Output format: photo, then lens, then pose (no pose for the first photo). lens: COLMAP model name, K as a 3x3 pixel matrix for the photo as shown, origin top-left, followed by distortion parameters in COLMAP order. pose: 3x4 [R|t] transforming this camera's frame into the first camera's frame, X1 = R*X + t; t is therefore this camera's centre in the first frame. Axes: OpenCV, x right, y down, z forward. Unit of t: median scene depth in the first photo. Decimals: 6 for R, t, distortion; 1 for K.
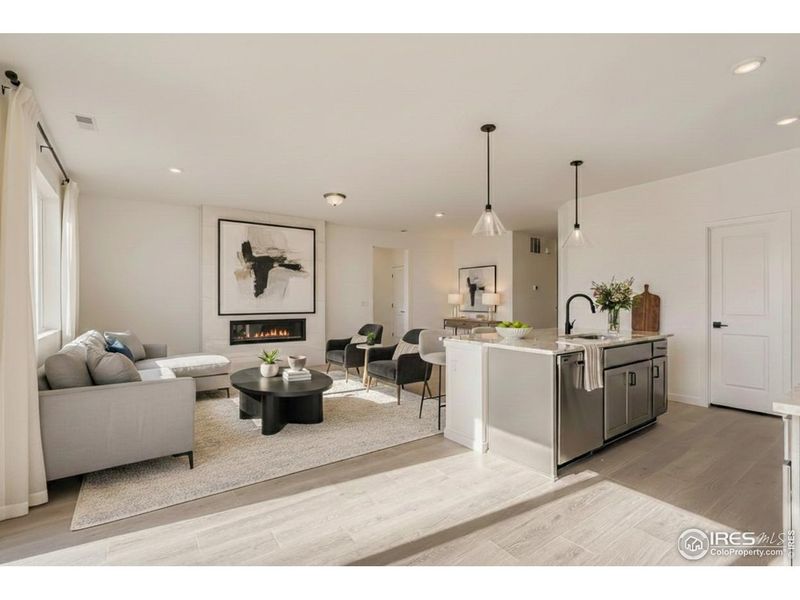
lens RADIAL K [[371.0, 0, 412.0], [0, 371.0, 299.3], [0, 0, 1]] dist [-0.009725, 0.001780]
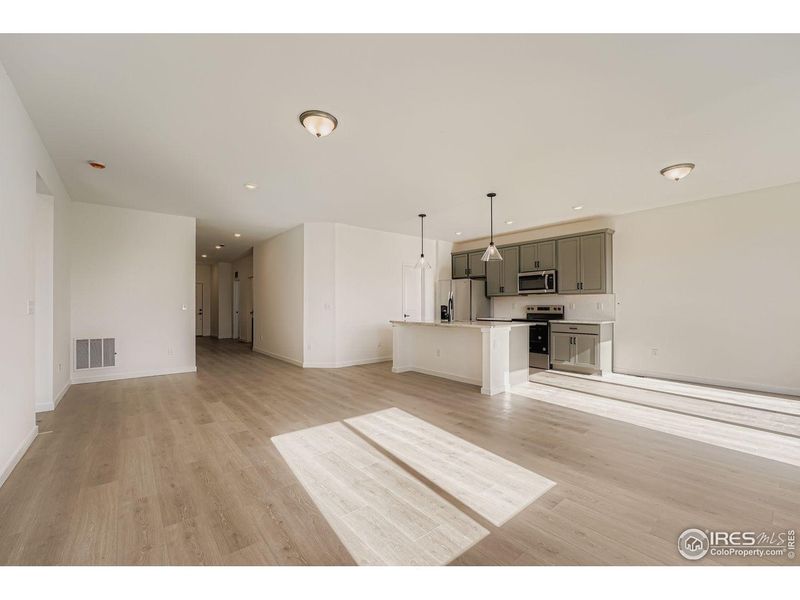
lens RADIAL K [[328.2, 0, 401.1], [0, 328.2, 302.2], [0, 0, 1]] dist [-0.006609, -0.000539]
pose [[-0.065723, 0.014826, 0.997728, -1.522778], [-0.001148, 0.999888, -0.014933, 0.038504], [-0.997837, -0.002127, -0.065699, 1.877405]]
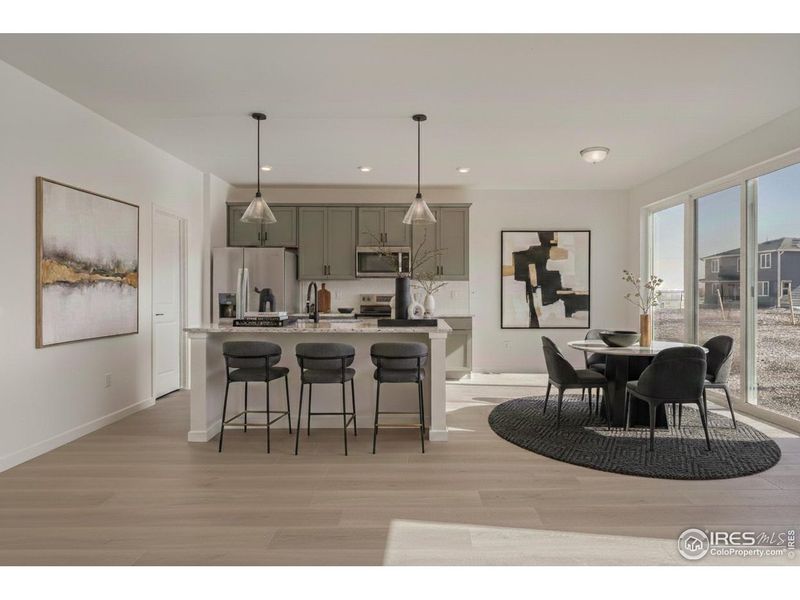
lens RADIAL K [[433.6, 0, 422.9], [0, 433.6, 296.1], [0, 0, 1]] dist [0.012966, 0.000332]
pose [[-0.817800, 0.003019, 0.575495, -0.618665], [0.005387, 0.999983, 0.002410, 0.028715], [-0.575477, 0.005071, -0.817802, 2.500910]]
